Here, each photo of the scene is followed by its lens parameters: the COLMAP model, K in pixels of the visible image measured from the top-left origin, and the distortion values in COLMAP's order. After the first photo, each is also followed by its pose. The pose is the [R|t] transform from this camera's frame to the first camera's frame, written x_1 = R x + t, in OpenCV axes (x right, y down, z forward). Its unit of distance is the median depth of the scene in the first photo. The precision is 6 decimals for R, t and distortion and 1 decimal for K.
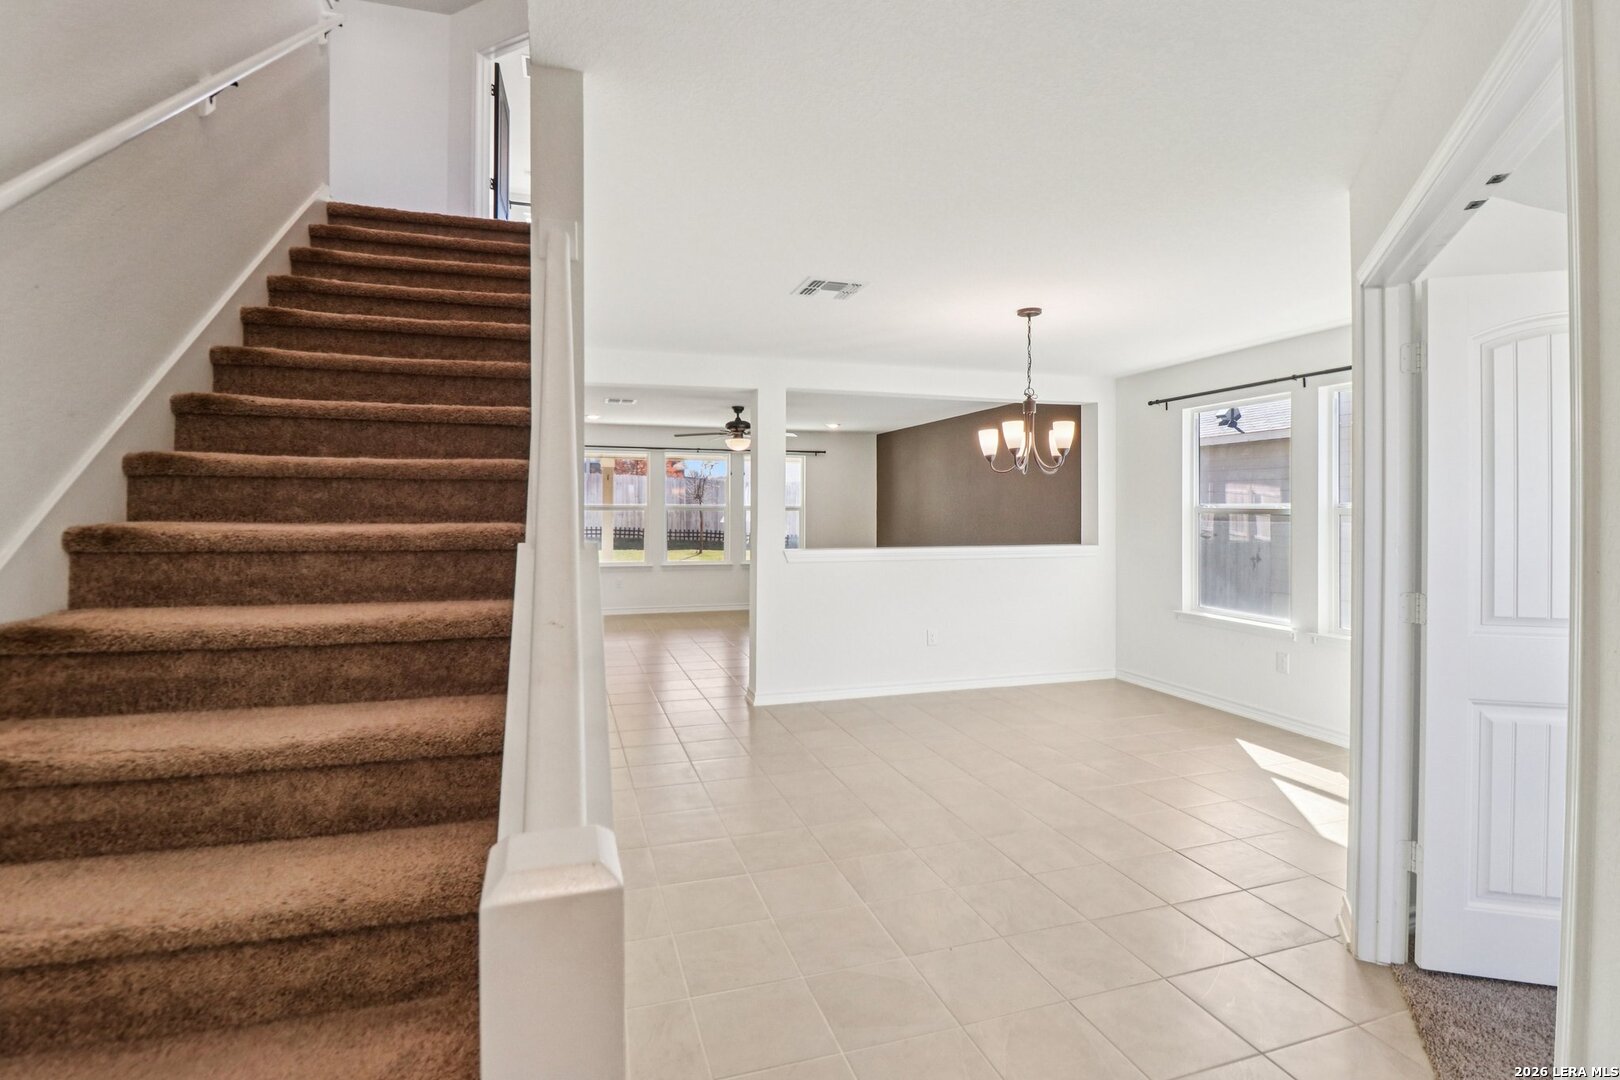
lens RADIAL K [[766.3, 0, 795.1], [0, 766.3, 491.4], [0, 0, 1]] dist [-0.000545, -0.014268]
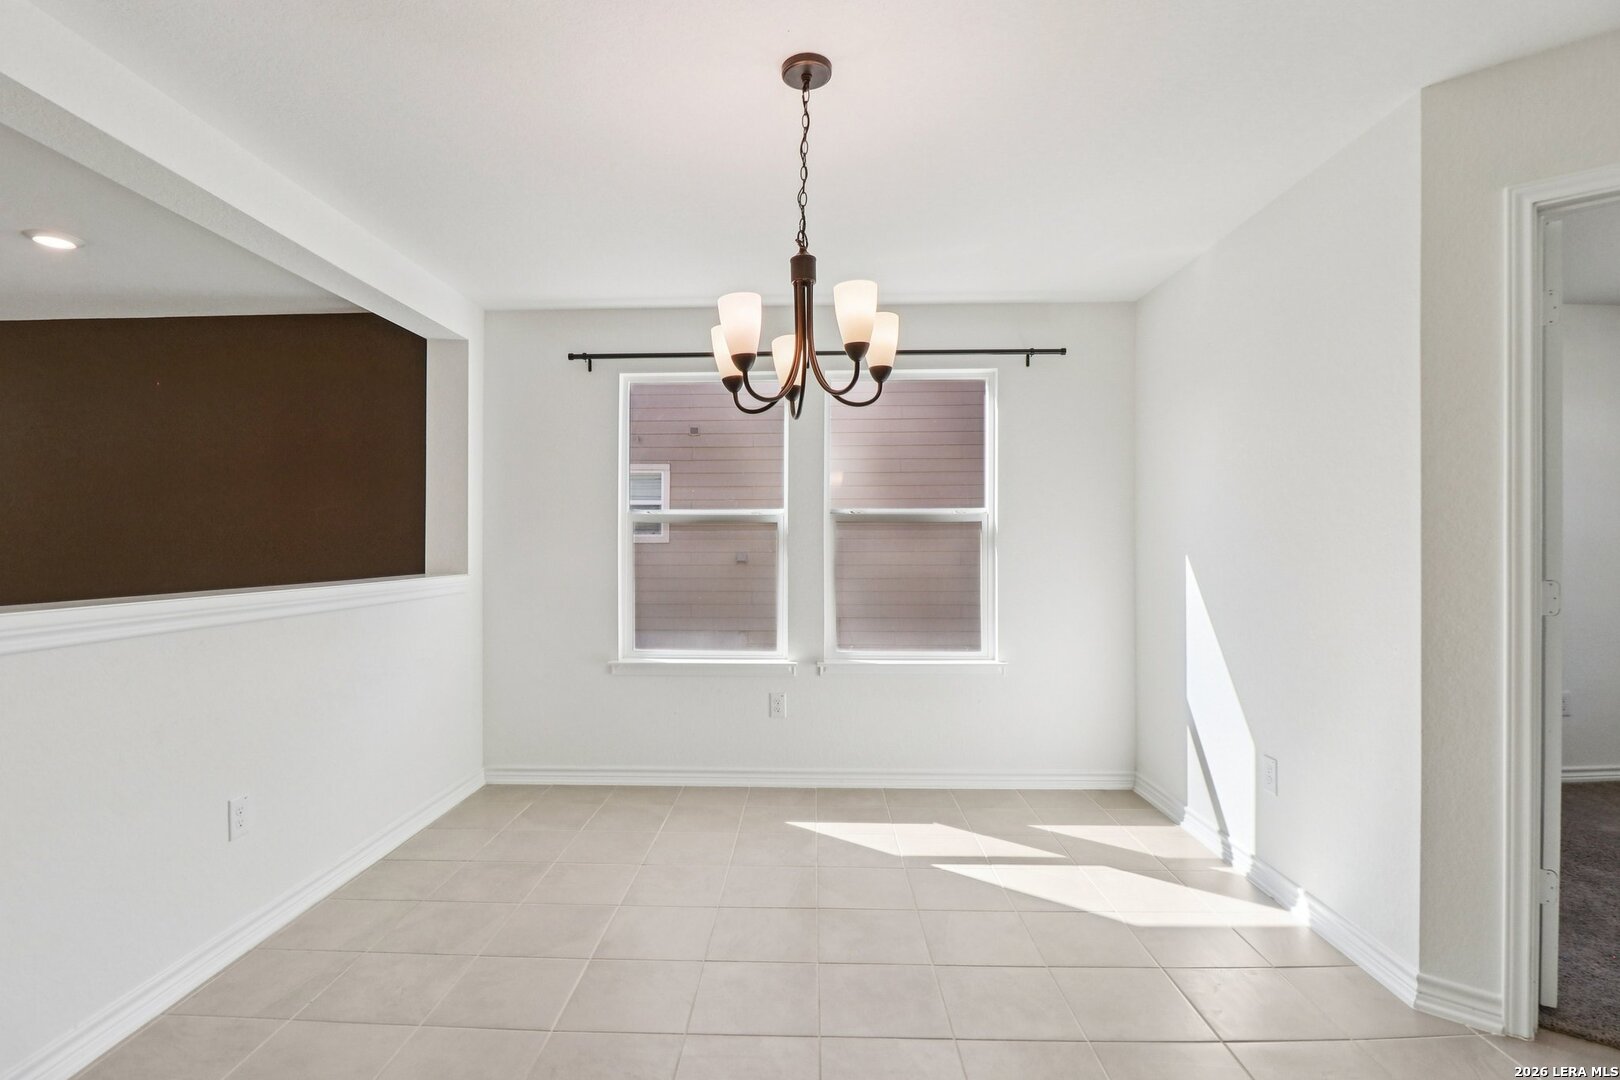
lens RADIAL K [[762.3, 0, 801.8], [0, 762.3, 538.9], [0, 0, 1]] dist [-0.000819, -0.013077]
pose [[0.330783, 0.006742, 0.943683, -0.134781], [-0.021220, 0.999775, 0.000295, 0.055992], [-0.943468, -0.020123, 0.330852, 0.837621]]
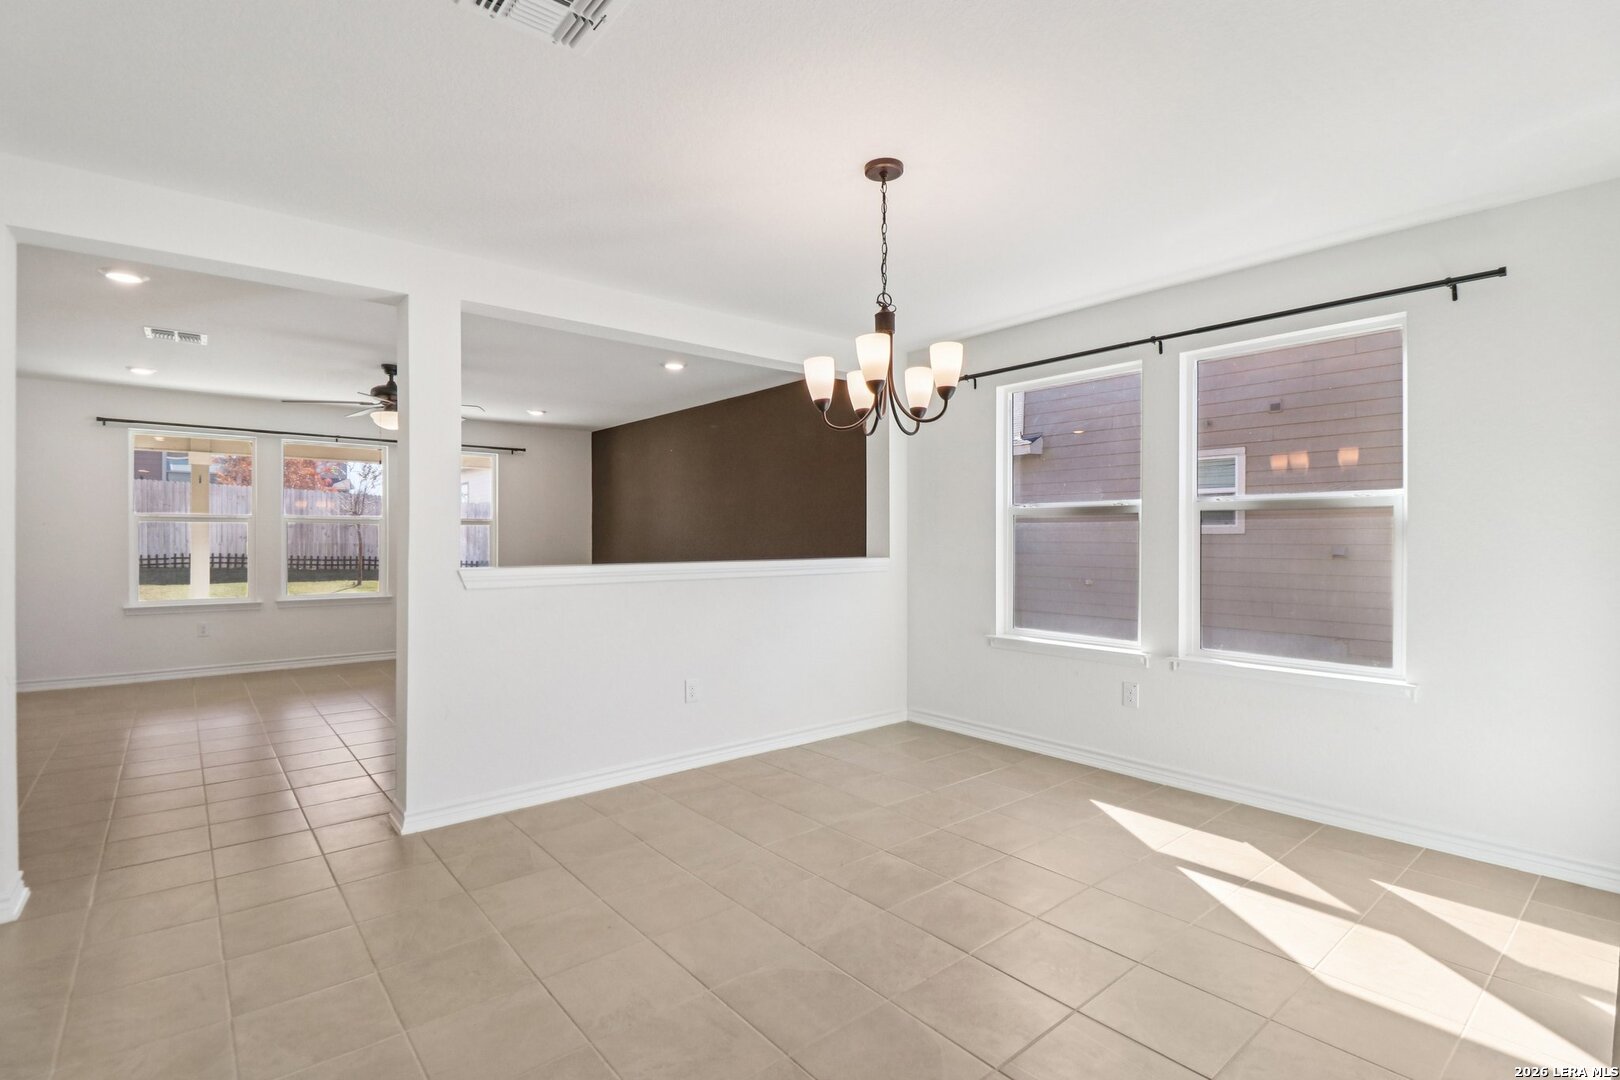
lens RADIAL K [[762.3, 0, 801.8], [0, 762.3, 538.9], [0, 0, 1]] dist [-0.000819, -0.013077]
pose [[0.924573, -0.001920, 0.380999, 0.010096], [-0.008111, 0.999662, 0.024719, 0.048292], [-0.380918, -0.025945, 0.924245, 0.453606]]
